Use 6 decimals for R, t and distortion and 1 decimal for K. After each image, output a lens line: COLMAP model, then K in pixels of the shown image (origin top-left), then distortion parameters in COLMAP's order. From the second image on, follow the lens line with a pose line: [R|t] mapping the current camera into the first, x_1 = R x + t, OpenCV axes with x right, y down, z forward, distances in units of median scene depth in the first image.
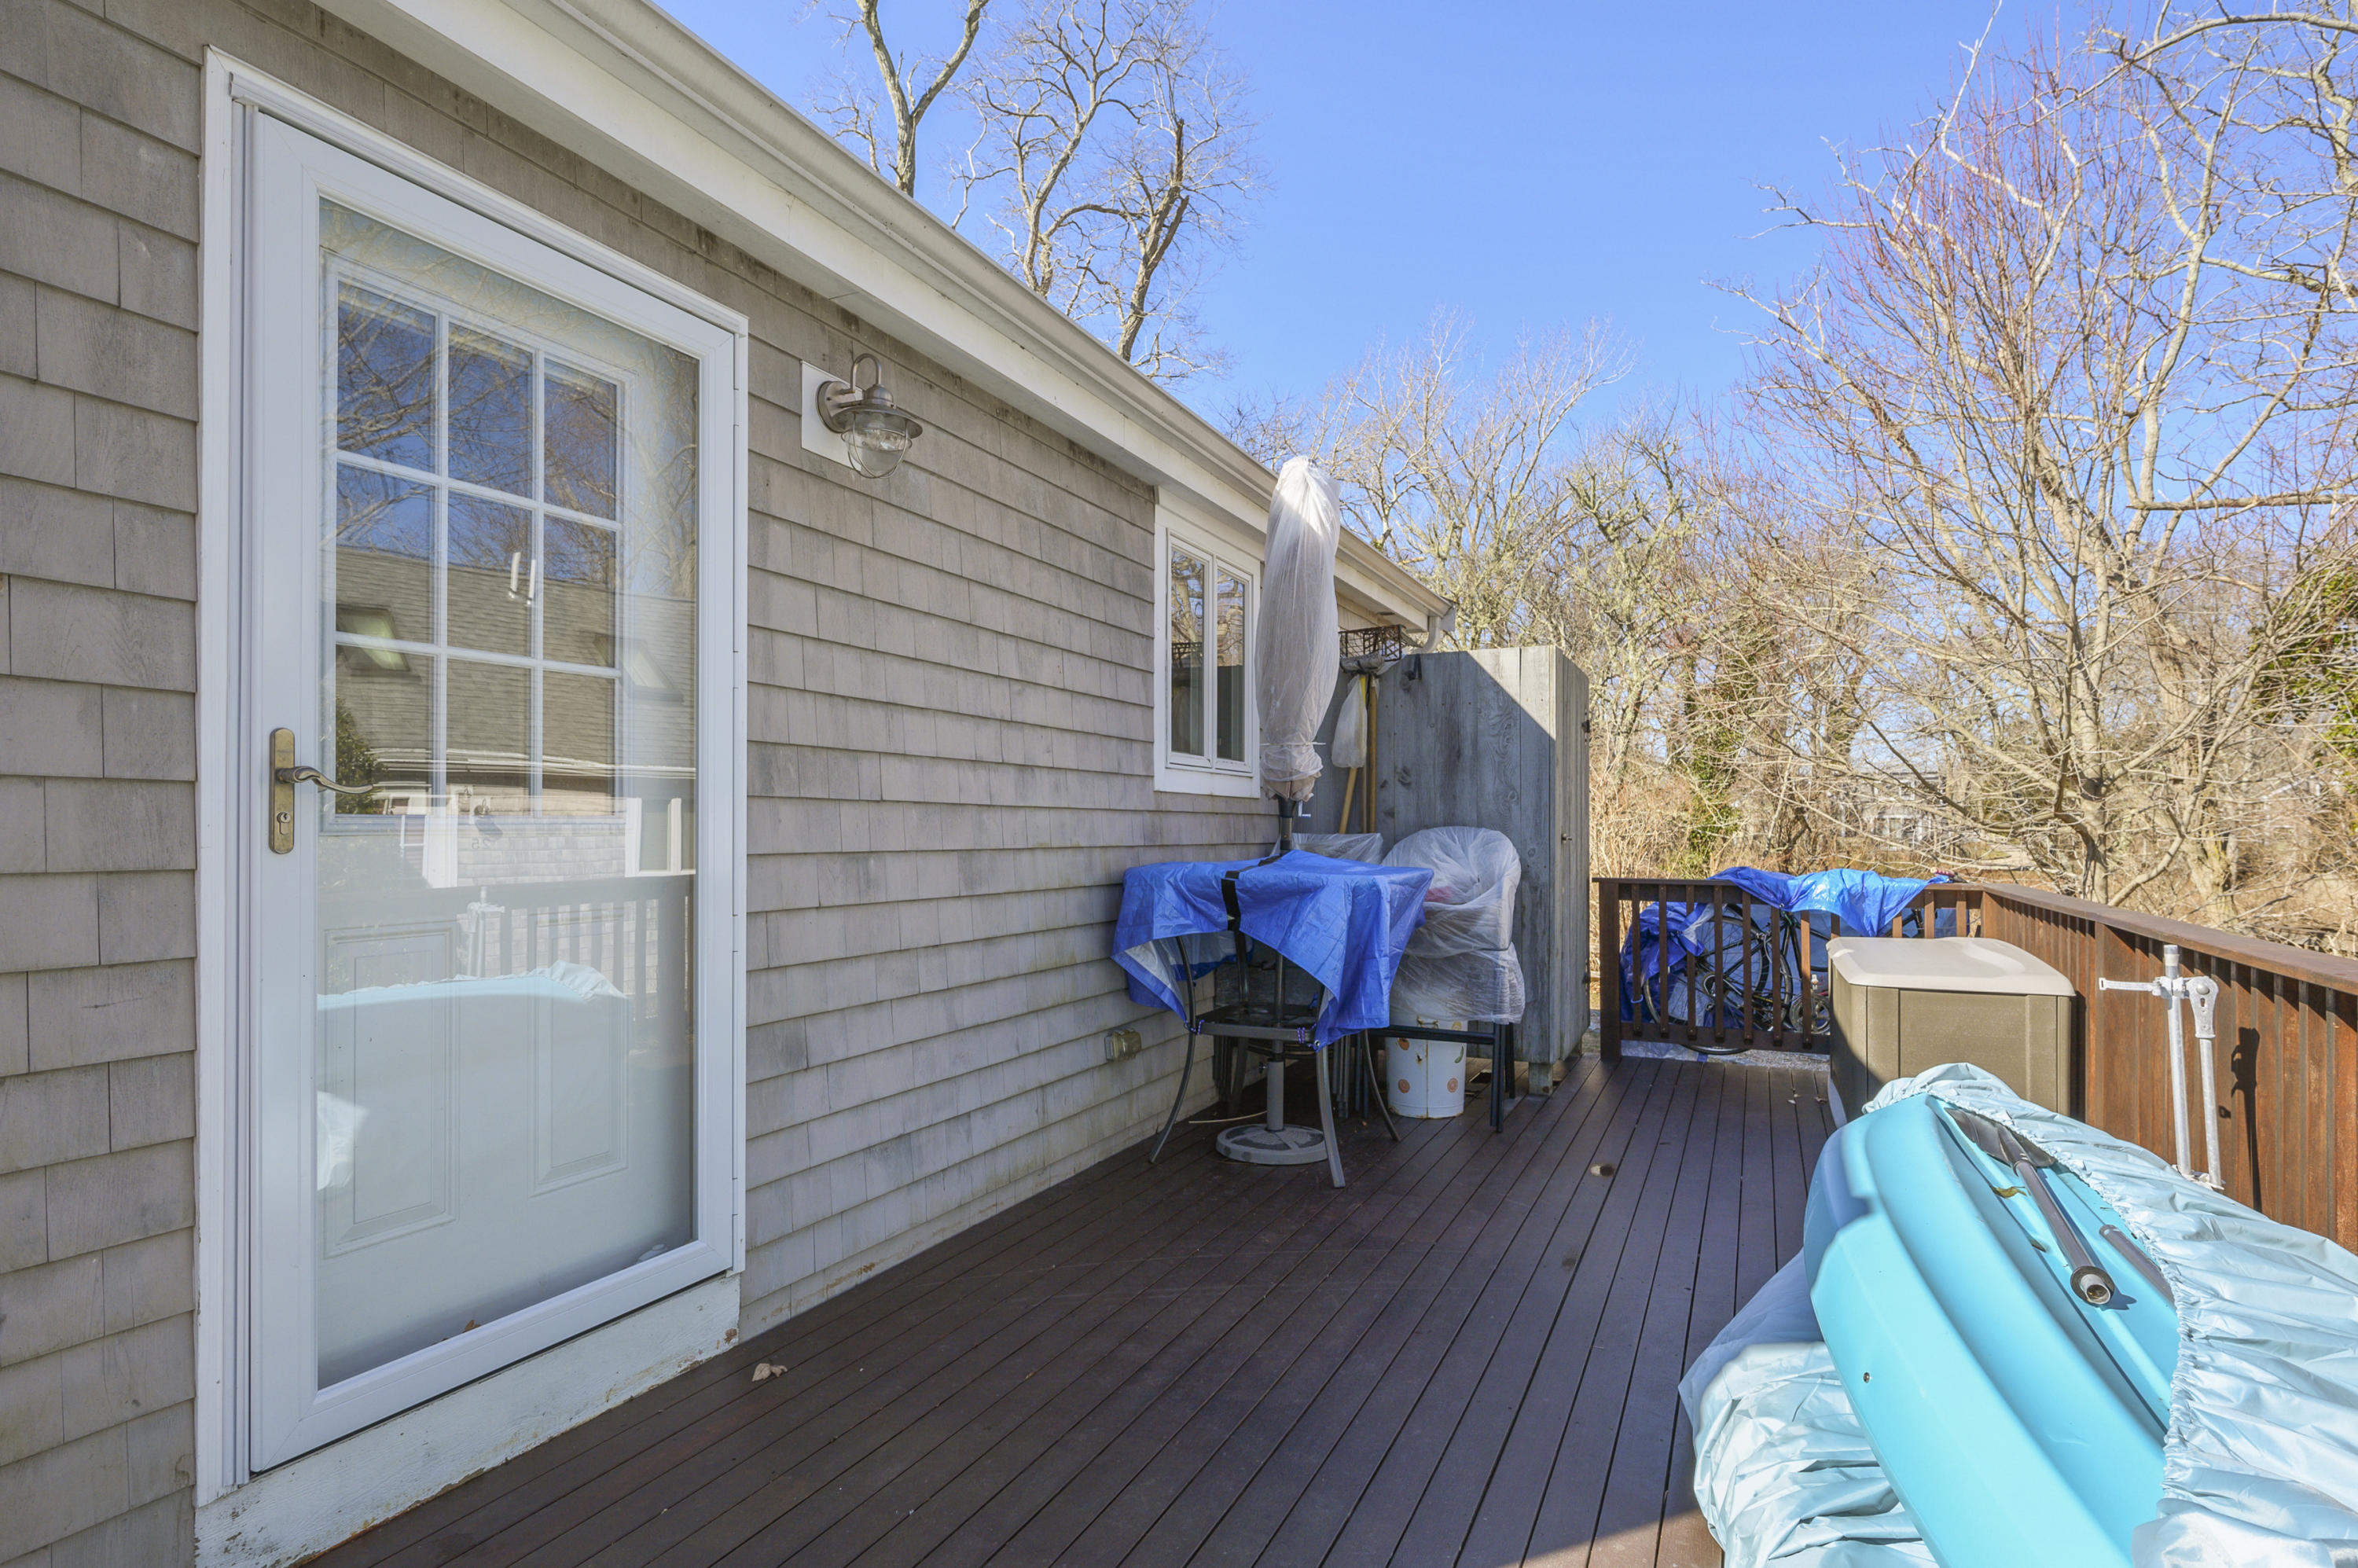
lens RADIAL K [[1166.9, 0, 1167.0], [0, 1166.9, 826.7], [0, 0, 1]] dist [-0.003599, 0.001309]
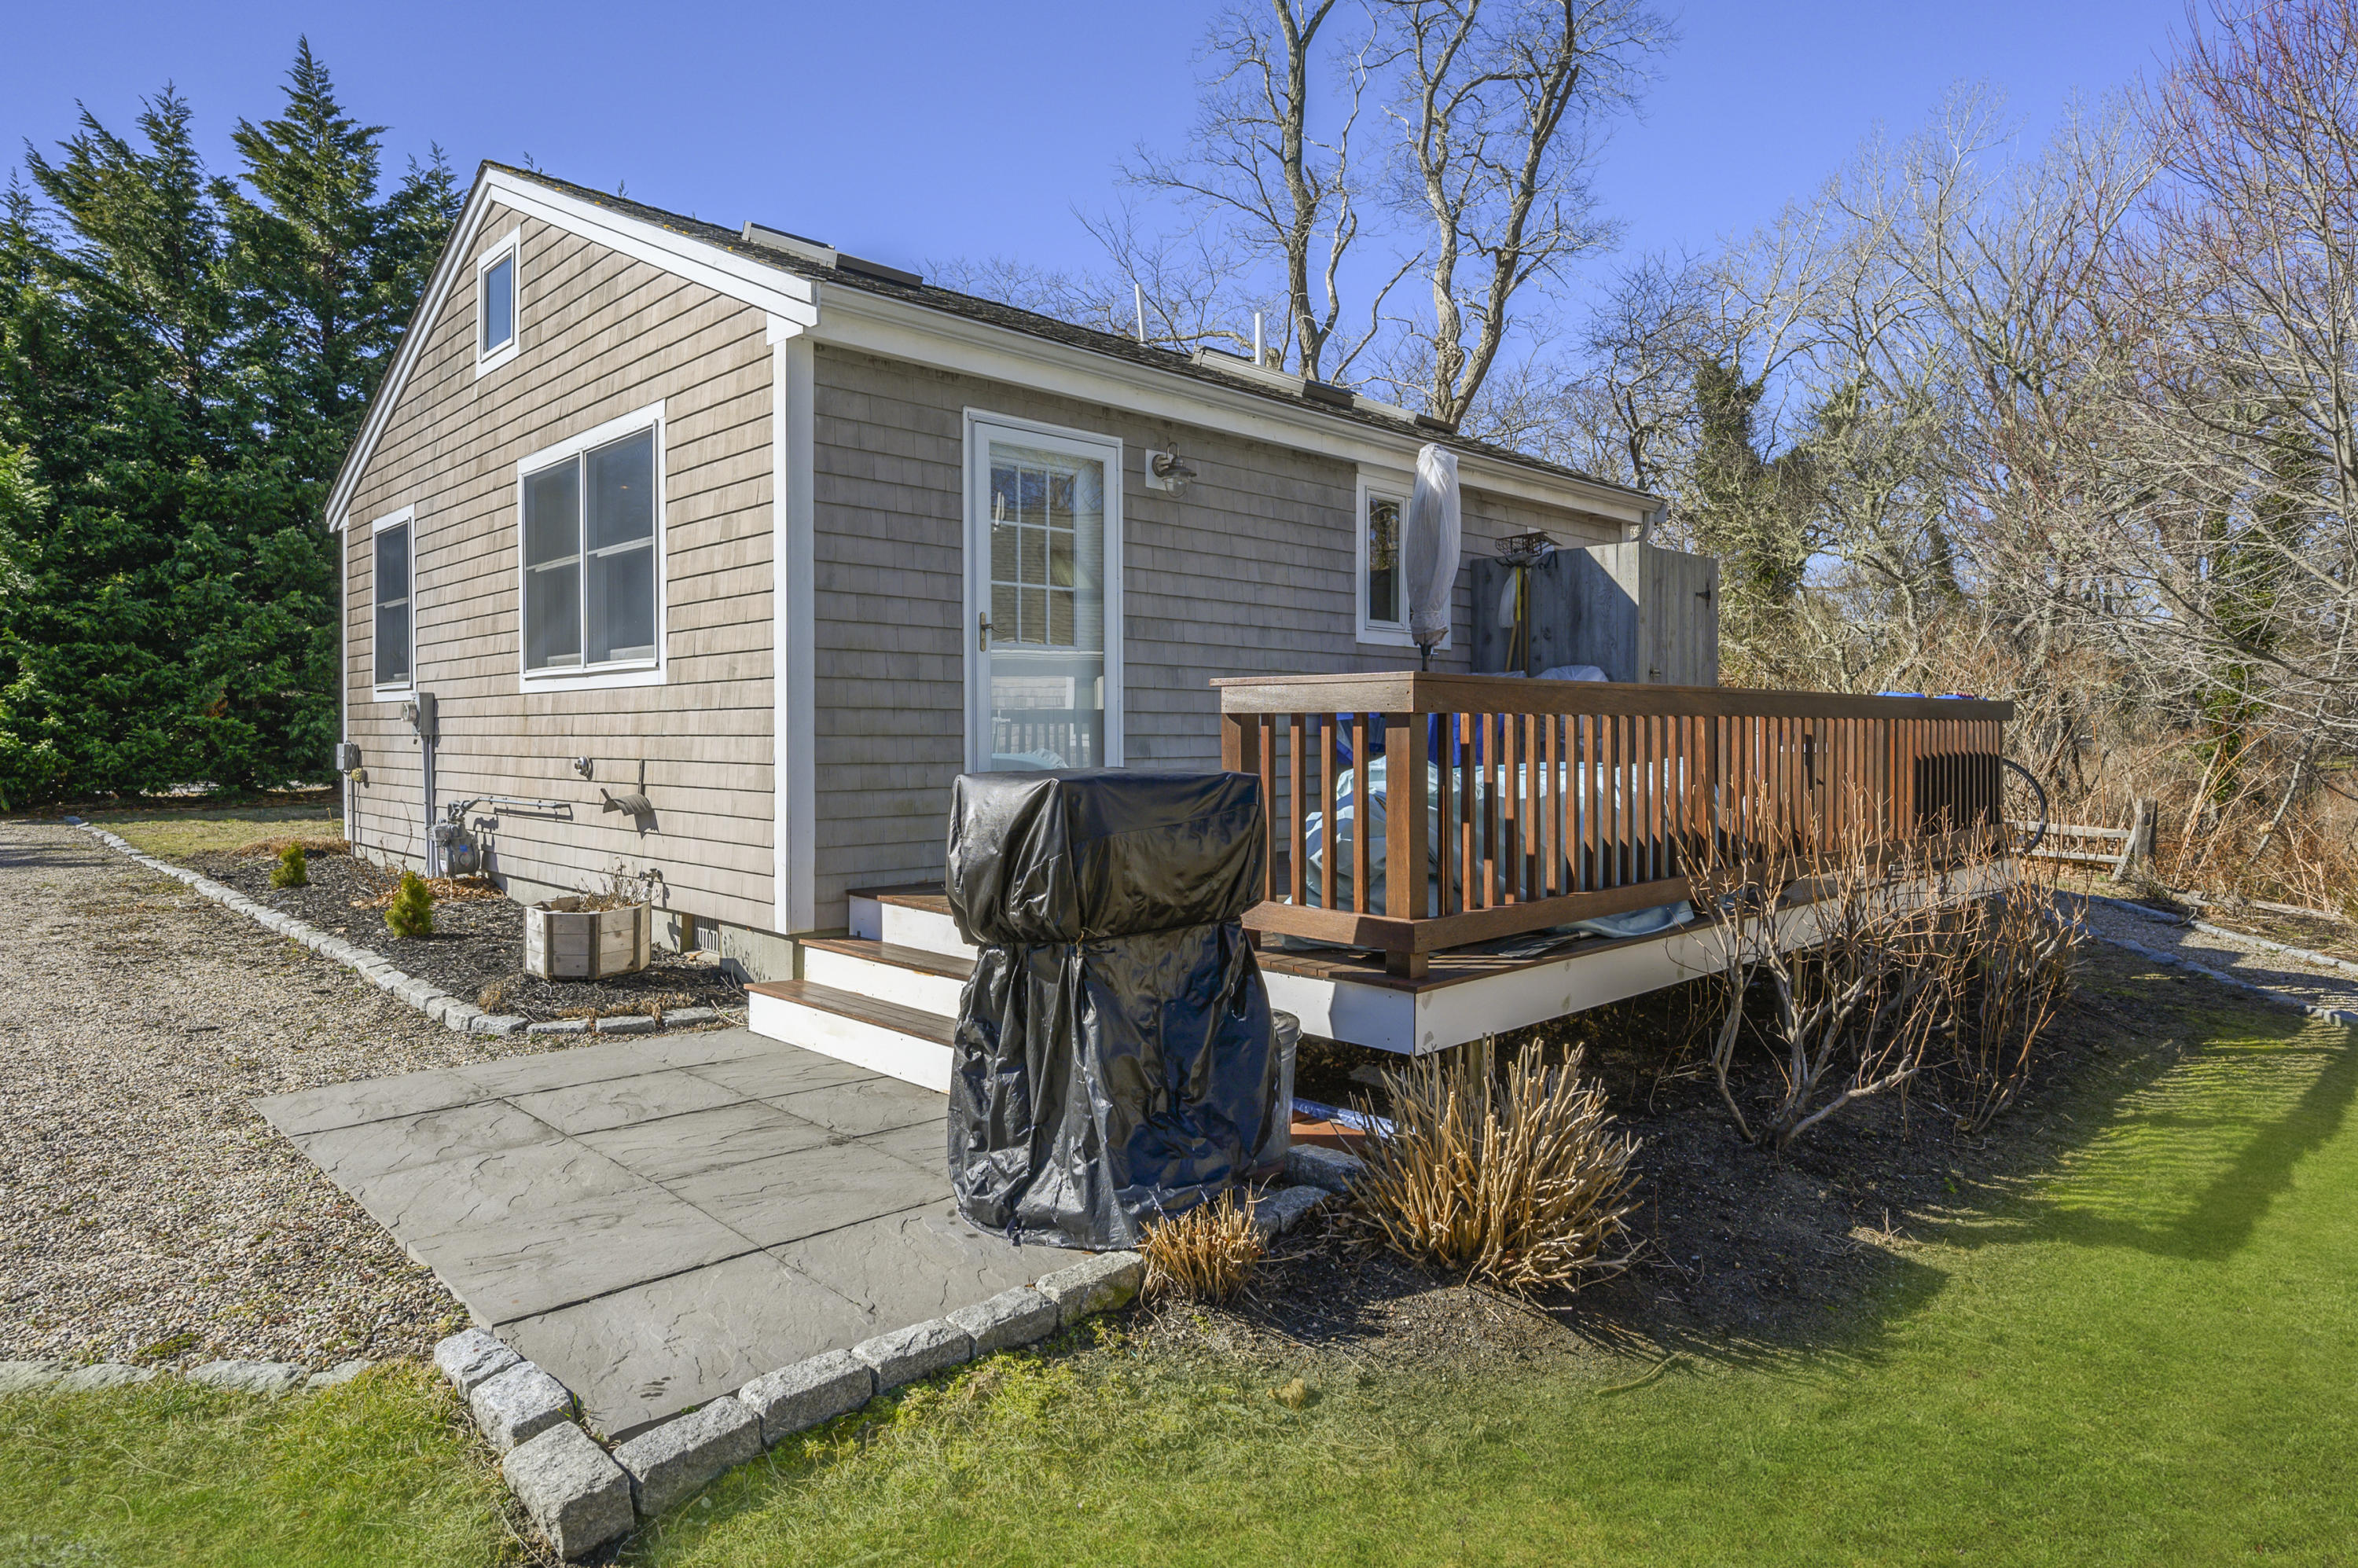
lens RADIAL K [[1332.4, 0, 1185.5], [0, 1332.4, 773.3], [0, 0, 1]] dist [-0.005330, -0.001229]
pose [[0.944254, 0.009806, -0.329072, 0.347717], [0.000810, 0.999484, 0.032109, 0.085267], [0.329217, -0.030585, 0.943759, -0.810748]]
